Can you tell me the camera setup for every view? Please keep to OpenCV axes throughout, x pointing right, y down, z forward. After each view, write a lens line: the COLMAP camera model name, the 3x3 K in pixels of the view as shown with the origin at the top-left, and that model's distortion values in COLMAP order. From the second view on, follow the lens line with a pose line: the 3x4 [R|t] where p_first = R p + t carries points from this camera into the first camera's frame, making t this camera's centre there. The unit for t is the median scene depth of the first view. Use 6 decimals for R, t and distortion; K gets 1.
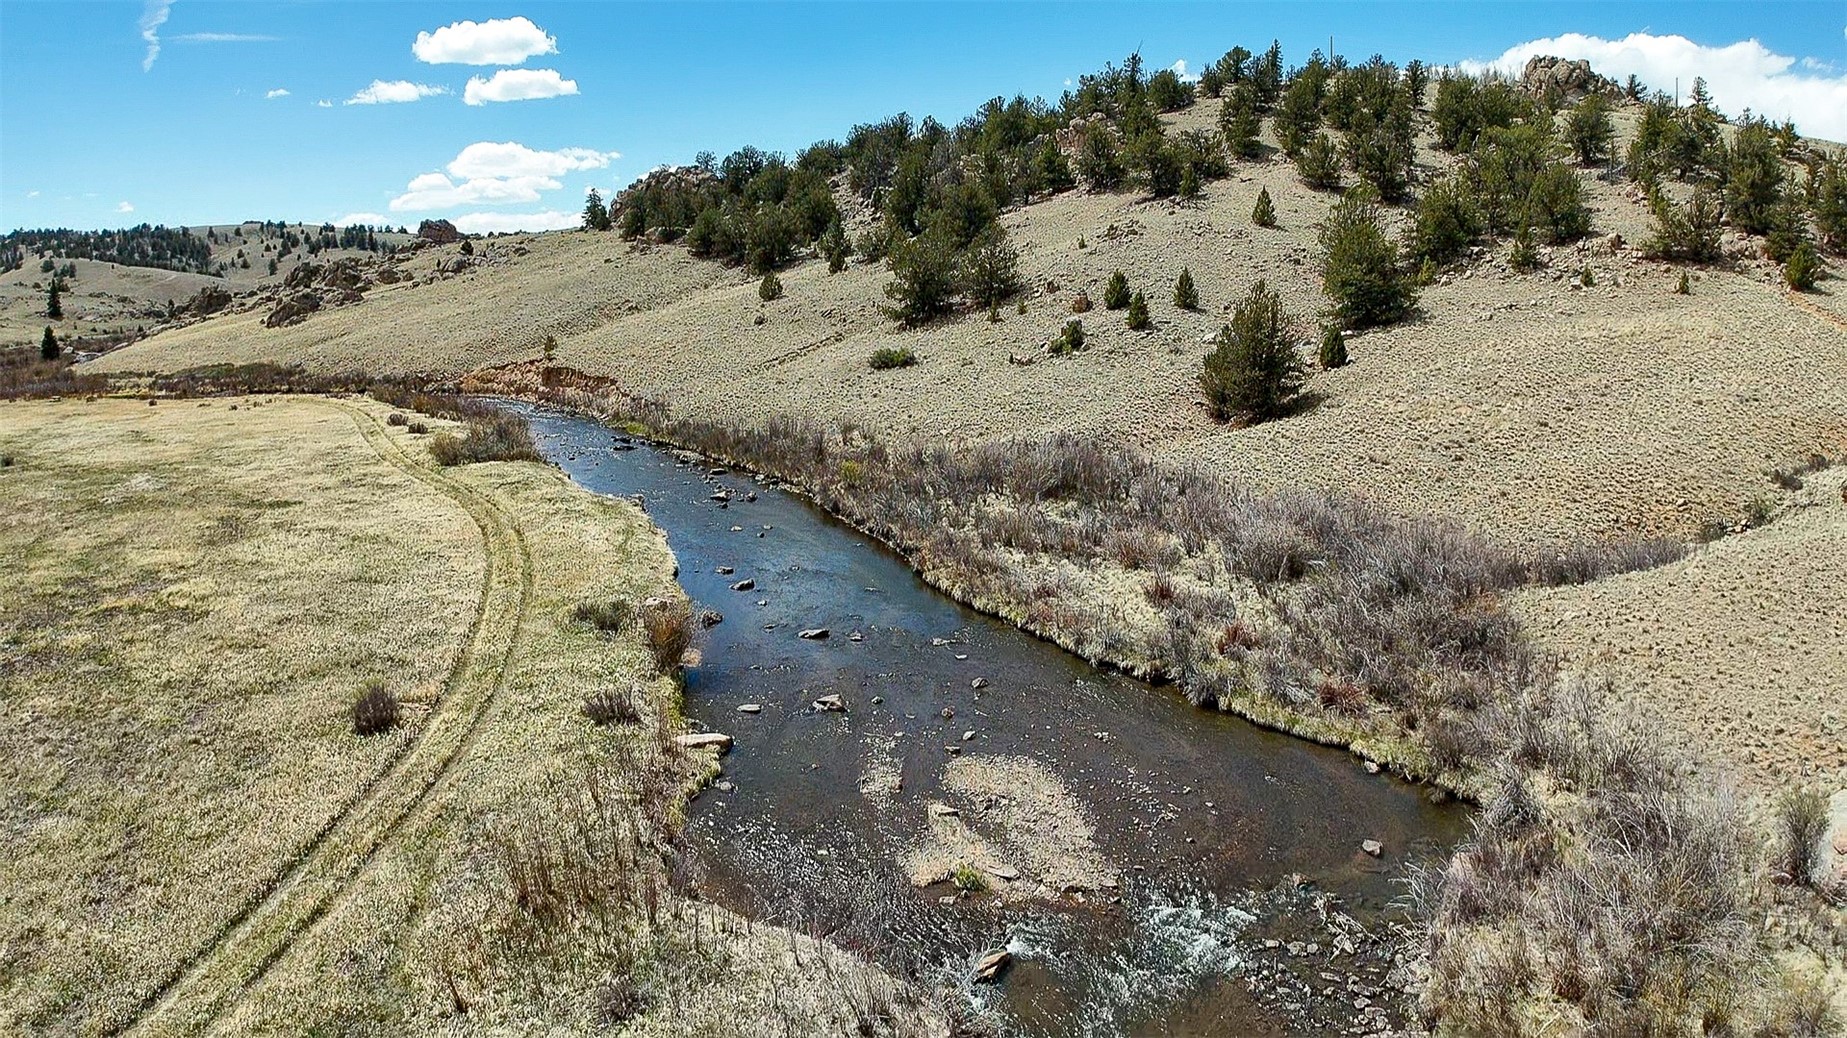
lens RADIAL K [[1145.2, 0, 923.5], [0, 1145.2, 519.0], [0, 0, 1]] dist [-0.177841, 0.012986]
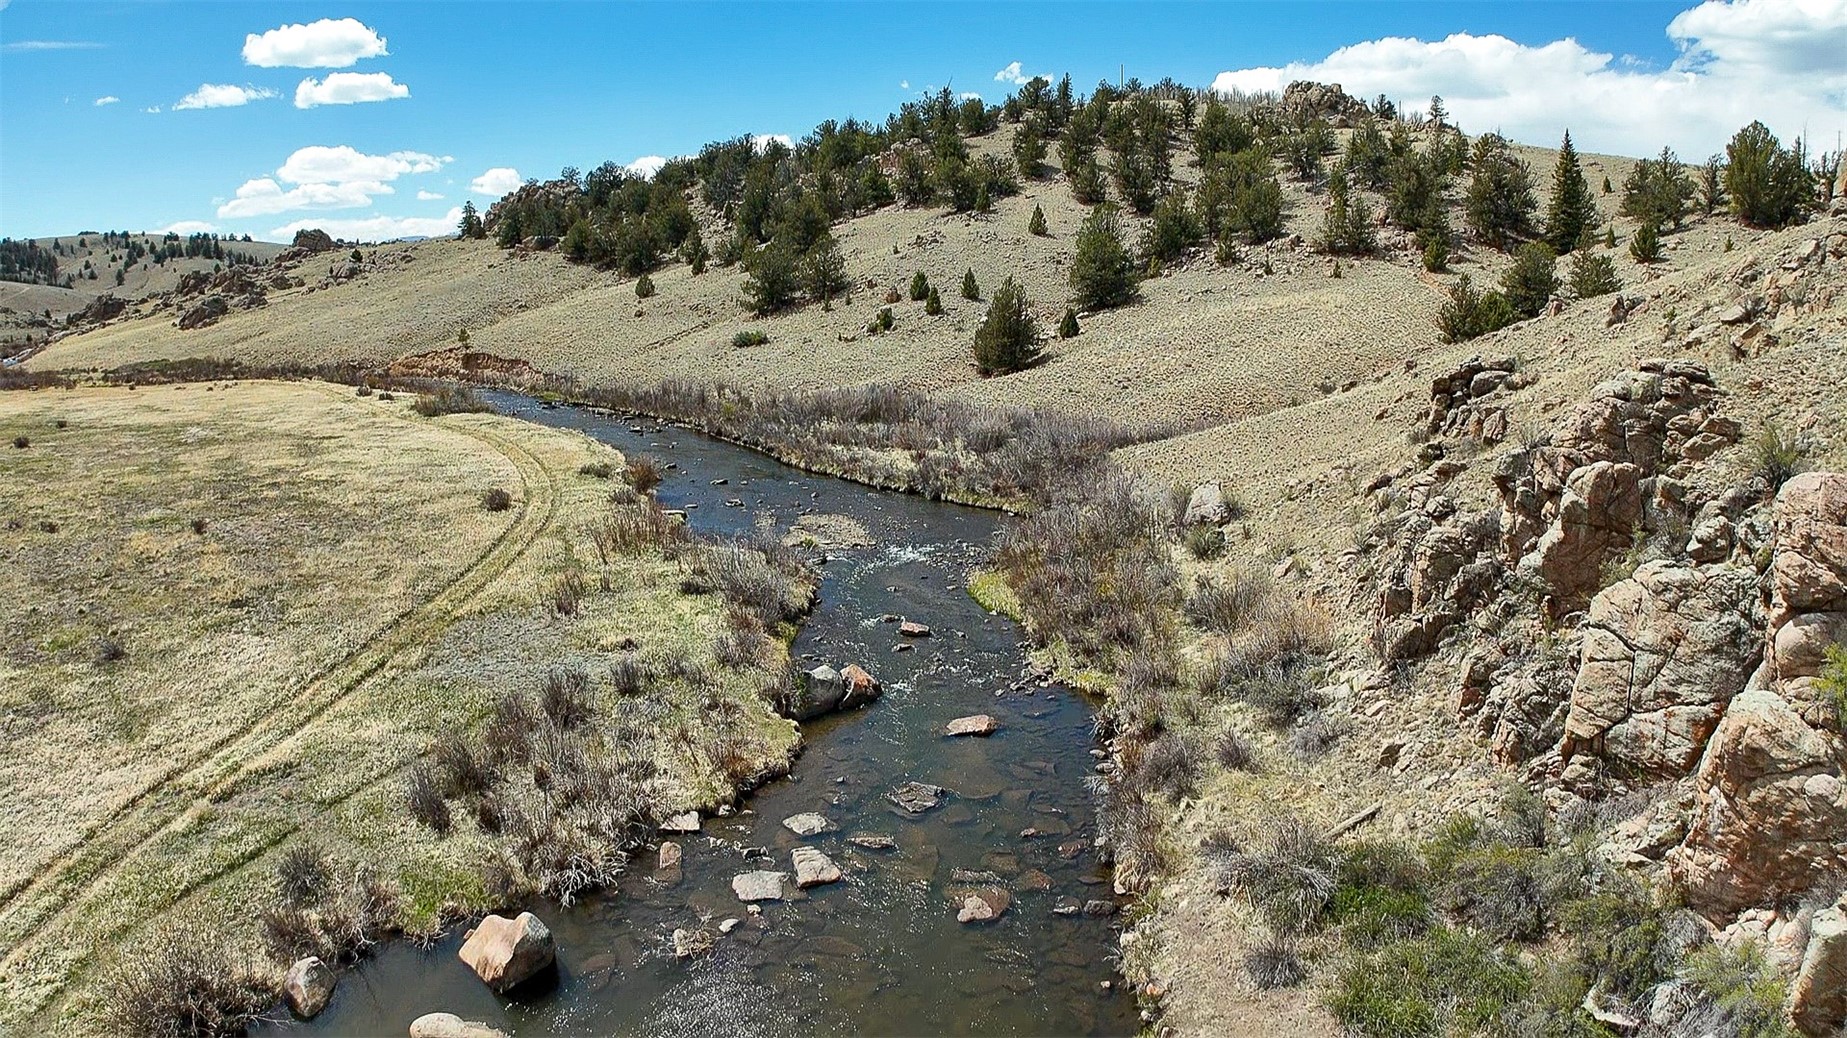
lens RADIAL K [[1145.2, 0, 923.5], [0, 1145.2, 519.0], [0, 0, 1]] dist [-0.177841, 0.012986]
pose [[0.990696, -0.028100, 0.133165, -0.006505], [0.028204, 0.999602, 0.001107, 0.050798], [-0.133143, 0.002659, 0.991093, -0.232822]]
